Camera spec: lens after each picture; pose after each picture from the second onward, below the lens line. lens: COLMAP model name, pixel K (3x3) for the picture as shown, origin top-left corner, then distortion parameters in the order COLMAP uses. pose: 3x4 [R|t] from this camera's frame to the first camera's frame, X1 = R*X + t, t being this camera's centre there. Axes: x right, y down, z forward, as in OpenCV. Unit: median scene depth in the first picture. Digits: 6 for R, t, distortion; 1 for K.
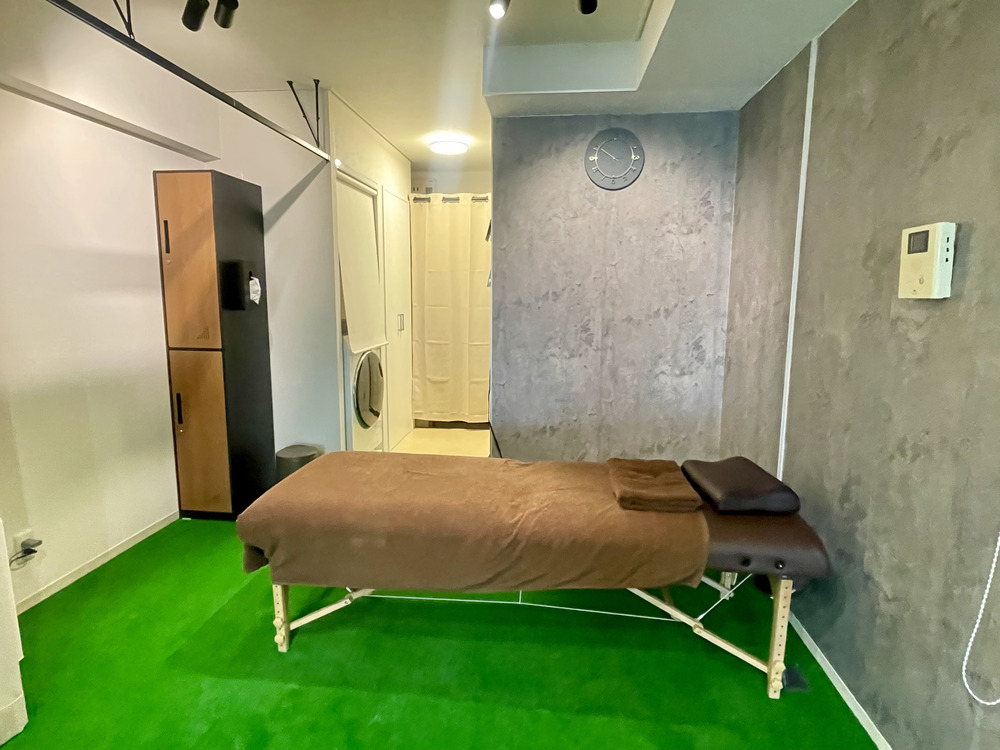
lens RADIAL K [[554.4, 0, 495.4], [0, 554.4, 374.7], [0, 0, 1]] dist [-0.000385, 0.000748]
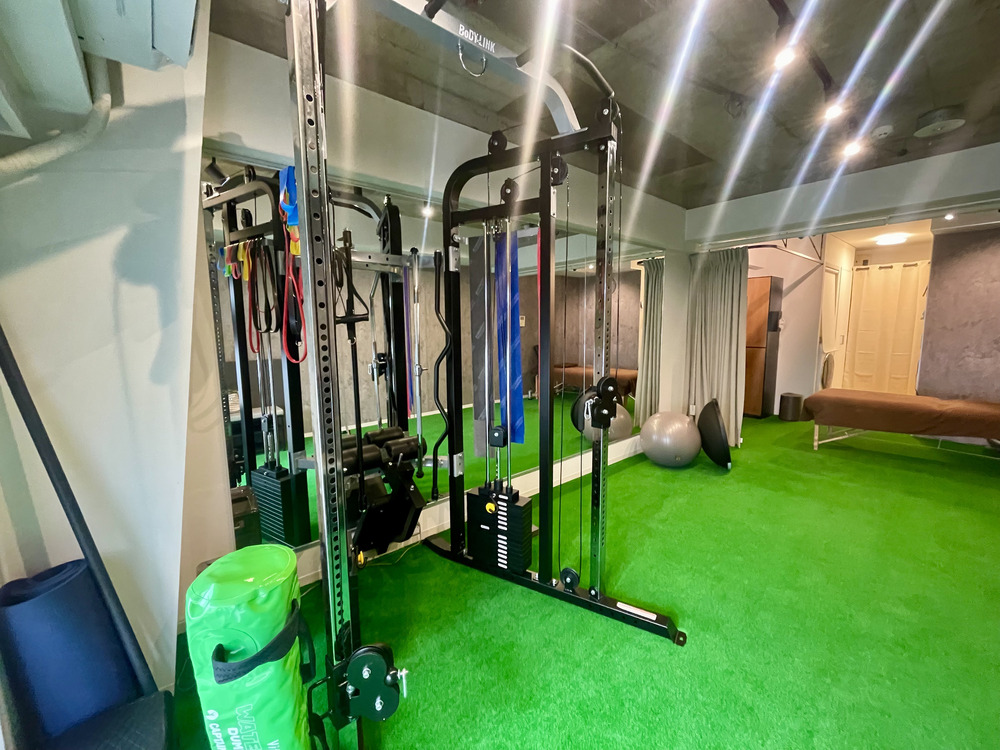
lens RADIAL K [[405.0, 0, 500.4], [0, 405.0, 374.3], [0, 0, 1]] dist [-0.002754, -0.000541]
pose [[0.724741, 0.070261, -0.685430, -0.104226], [-0.086219, 0.996216, 0.010955, 0.148636], [0.683606, 0.051158, 0.728056, -1.068058]]
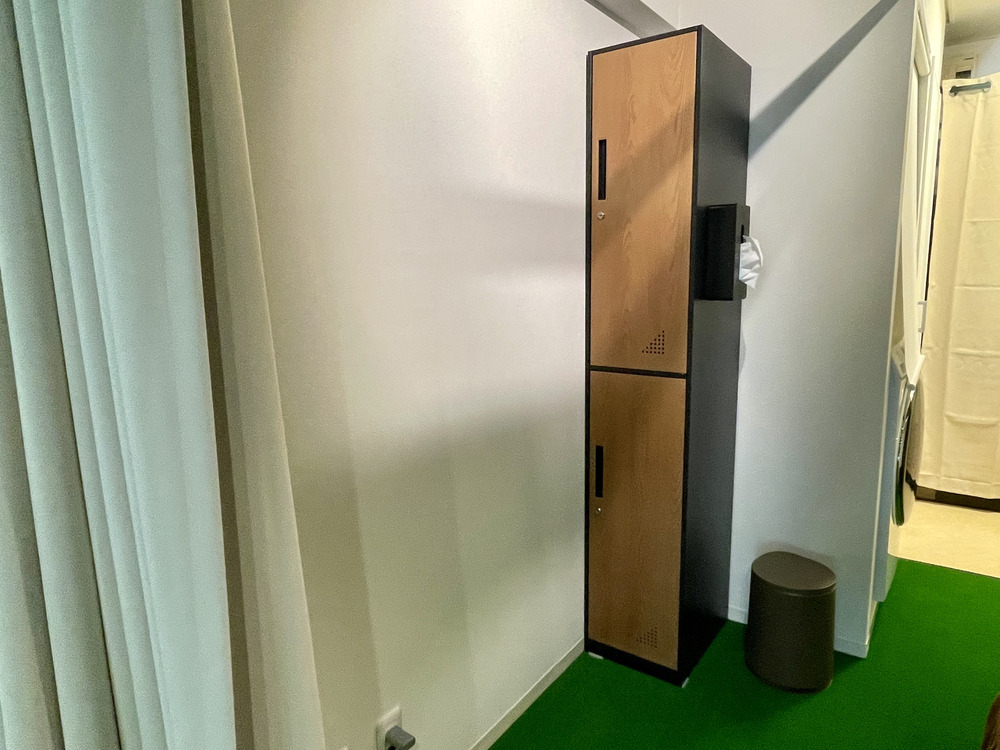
lens RADIAL K [[652.3, 0, 502.0], [0, 652.3, 376.9], [0, 0, 1]] dist [-0.008194, -0.000208]
pose [[0.875645, 0.061267, -0.479053, -0.339691], [-0.050192, 0.998094, 0.035905, -0.055769], [0.480340, -0.007395, 0.877051, 0.358705]]
